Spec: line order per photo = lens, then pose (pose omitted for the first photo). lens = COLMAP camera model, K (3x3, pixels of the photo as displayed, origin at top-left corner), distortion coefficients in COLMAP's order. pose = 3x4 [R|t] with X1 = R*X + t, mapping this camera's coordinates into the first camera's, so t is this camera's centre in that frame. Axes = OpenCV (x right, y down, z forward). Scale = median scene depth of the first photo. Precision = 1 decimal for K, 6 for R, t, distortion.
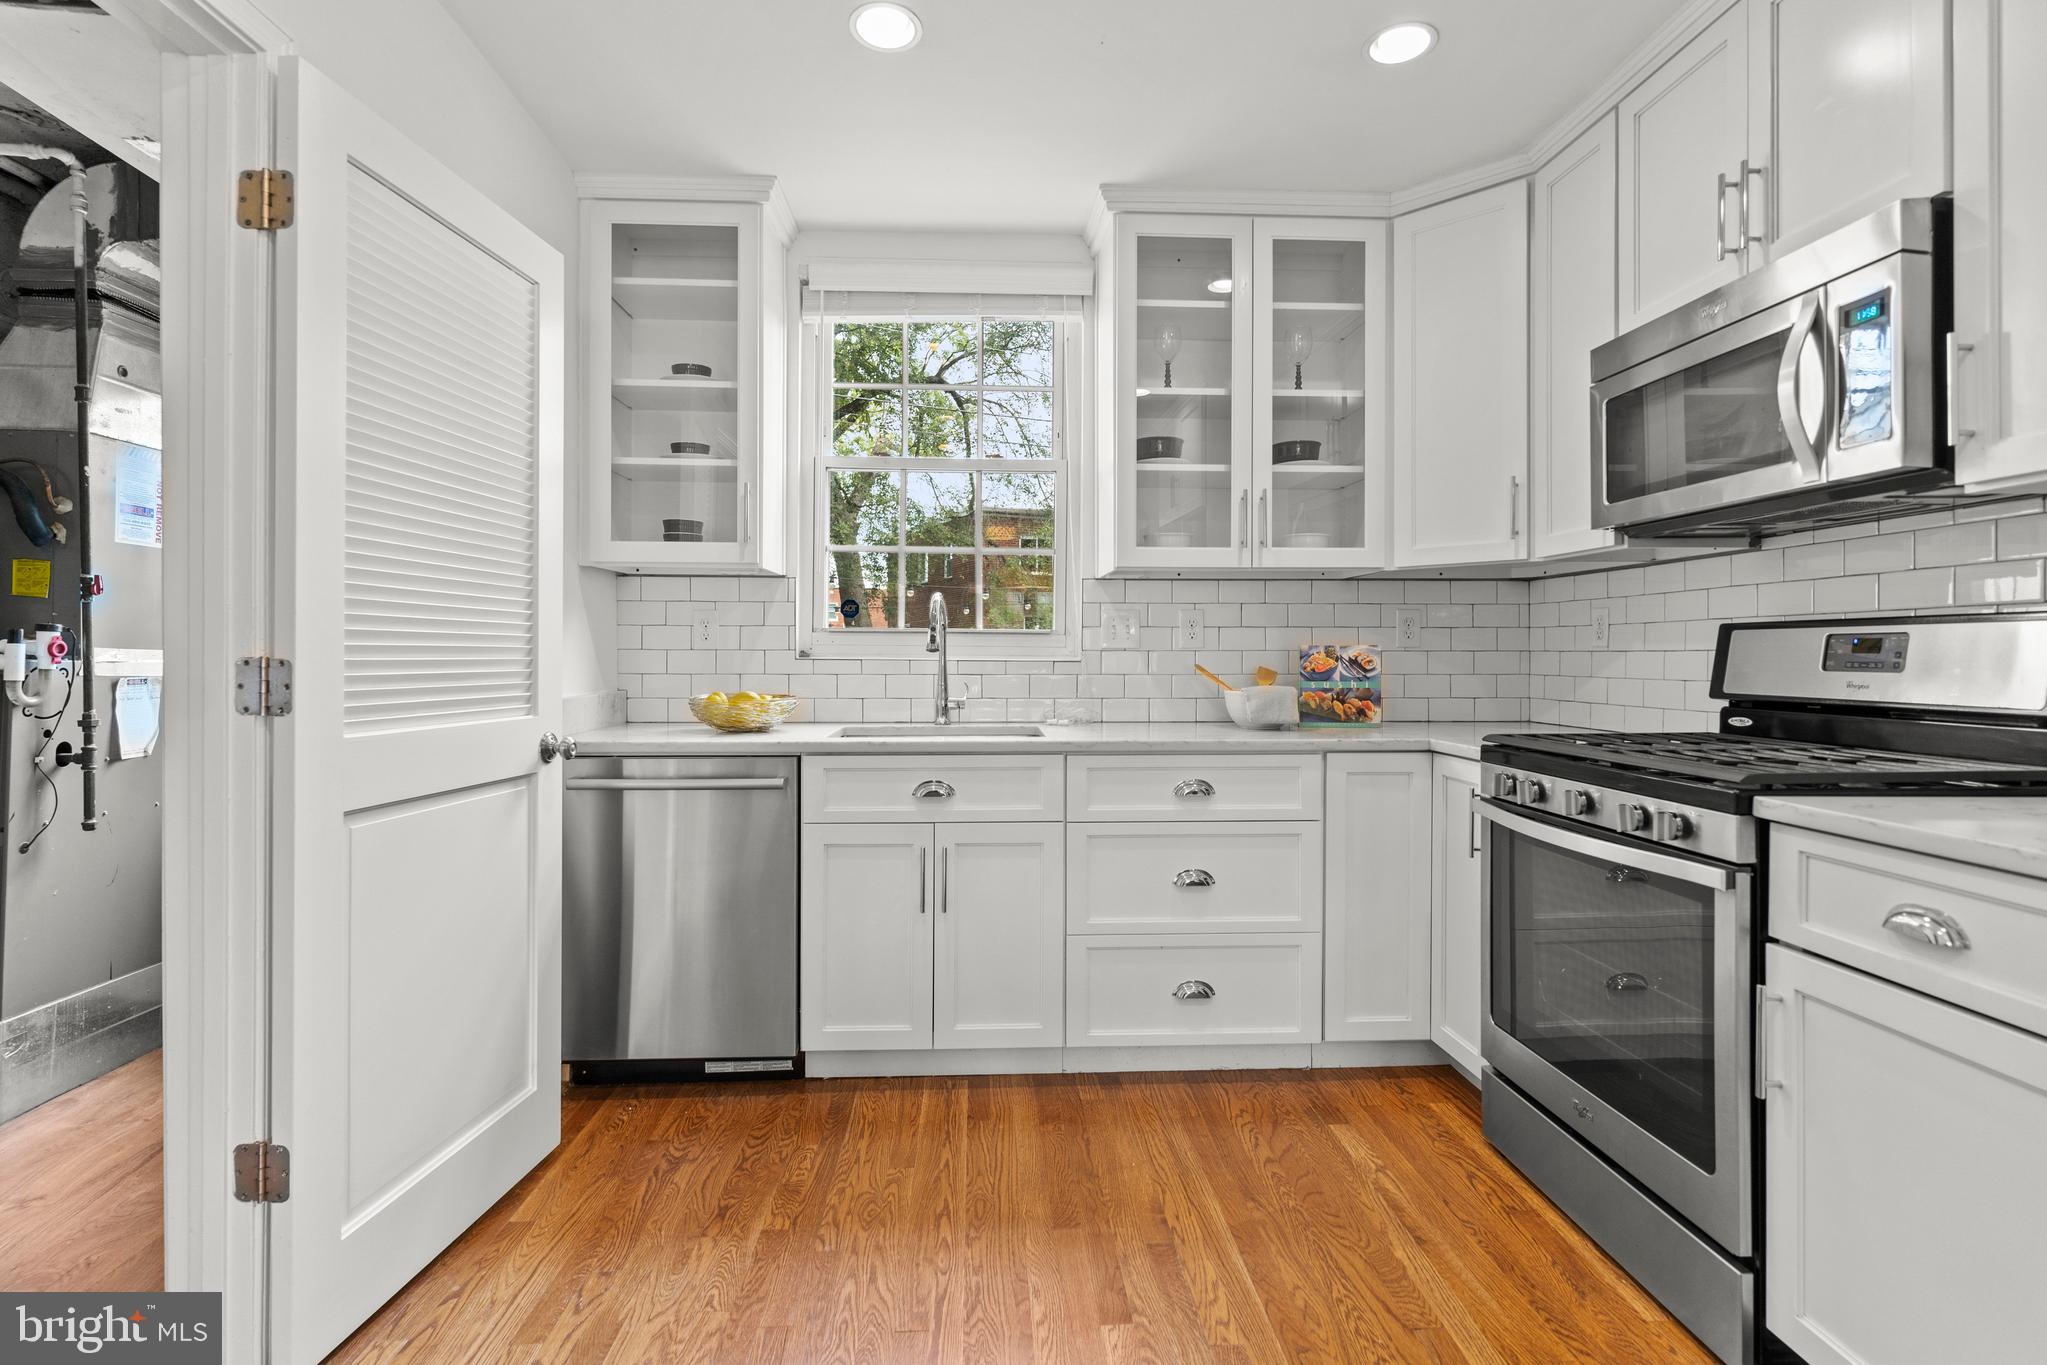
lens RADIAL K [[989.4, 0, 1010.9], [0, 989.4, 654.4], [0, 0, 1]] dist [0.003786, 0.003844]
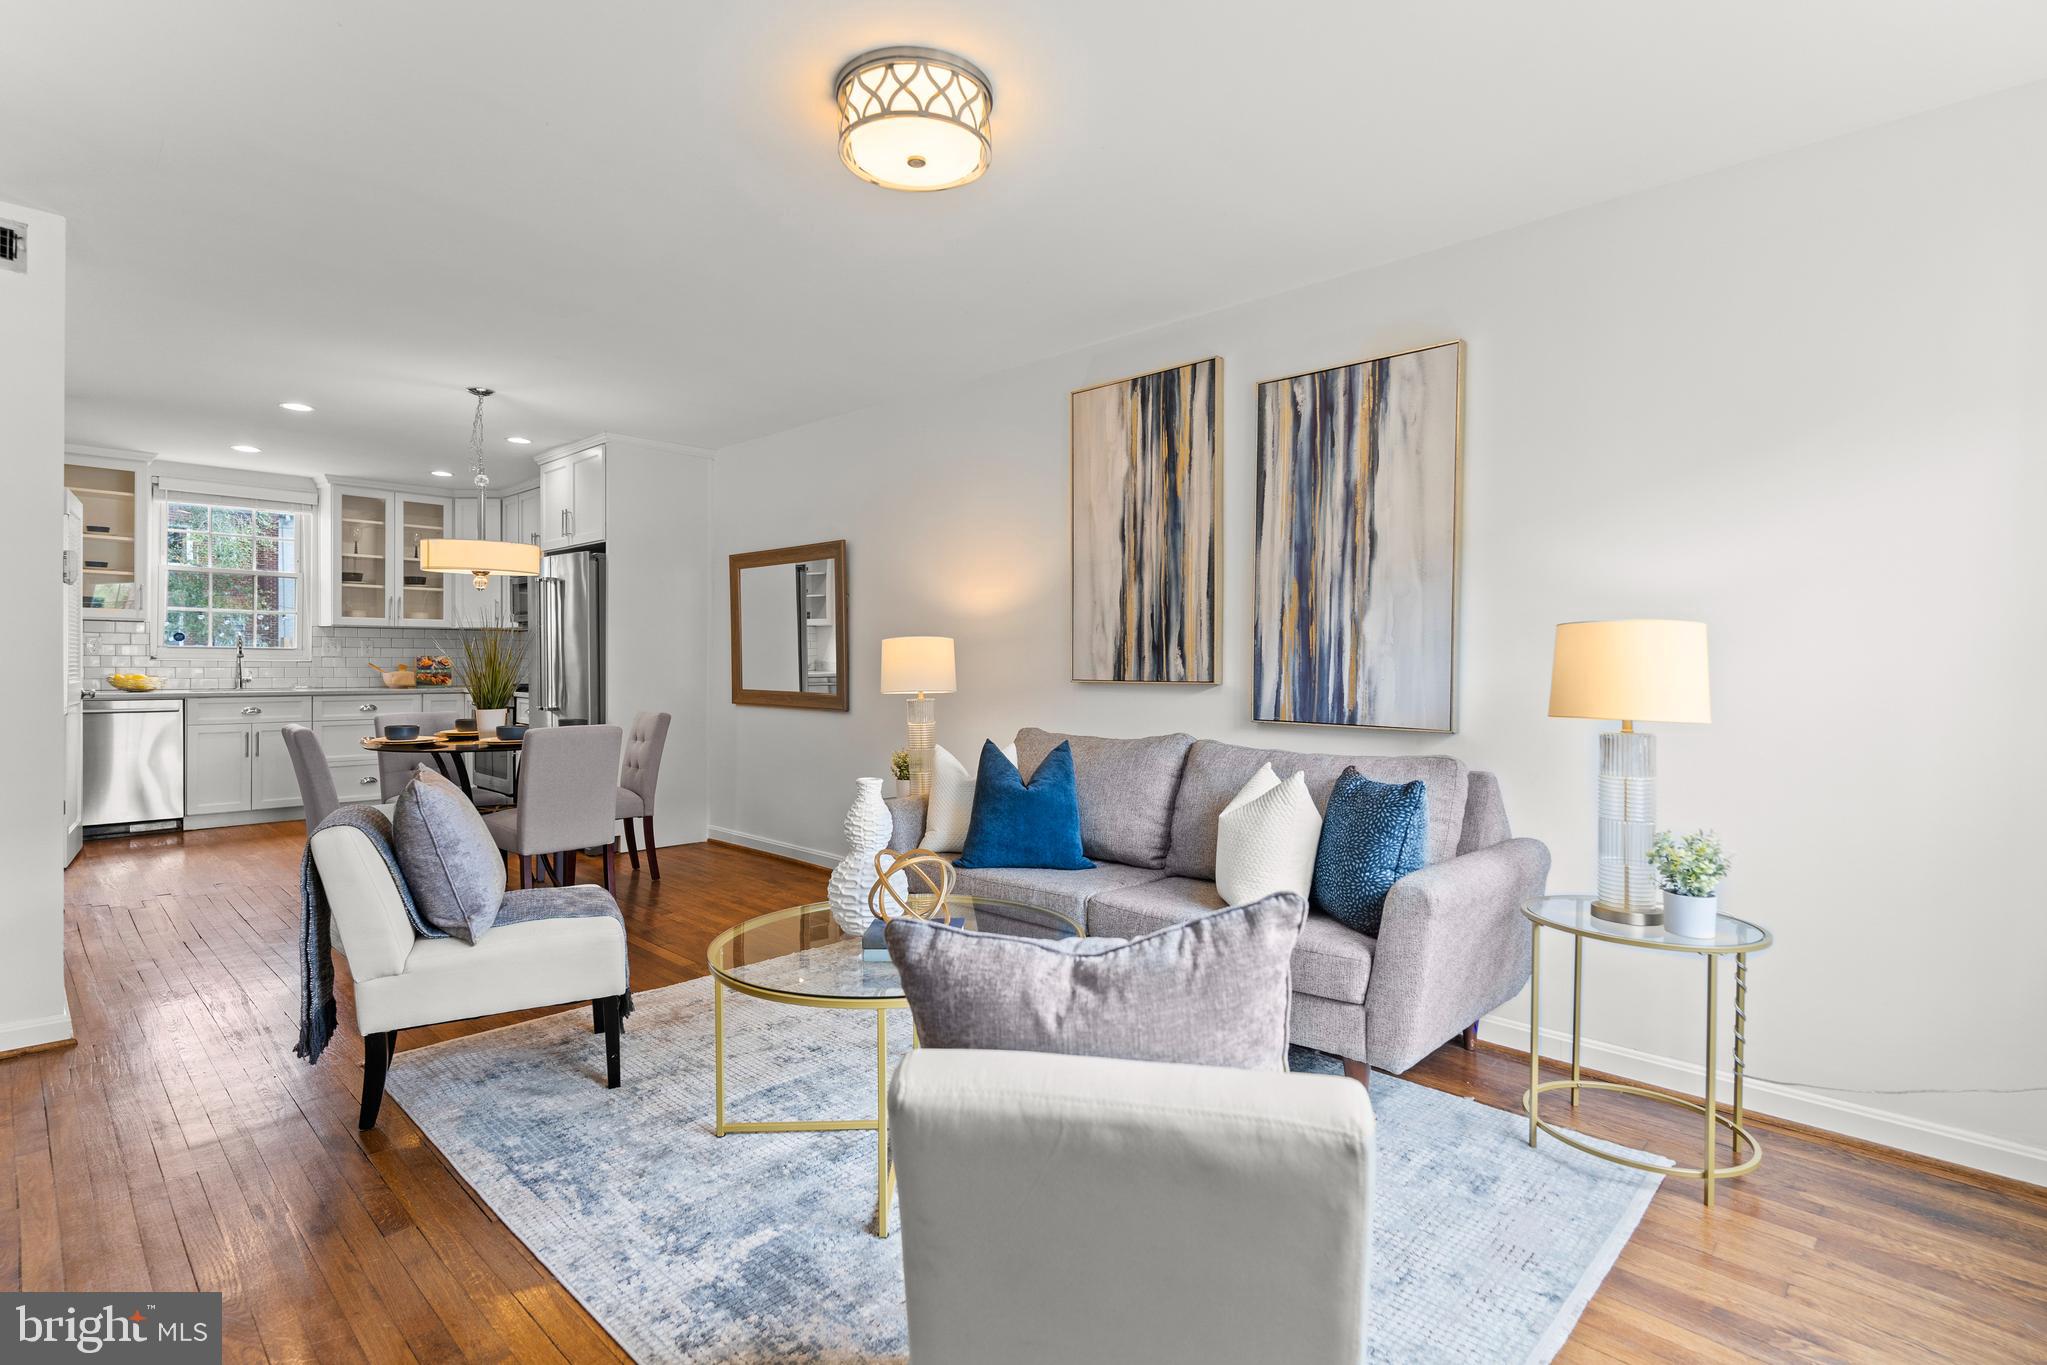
lens RADIAL K [[989.4, 0, 1007.2], [0, 989.4, 671.5], [0, 0, 1]] dist [0.003786, 0.003844]
pose [[0.730091, -0.002982, 0.683343, -0.410539], [-0.007996, 0.999885, 0.012906, -0.016120], [-0.683303, -0.014886, 0.729983, -2.270824]]
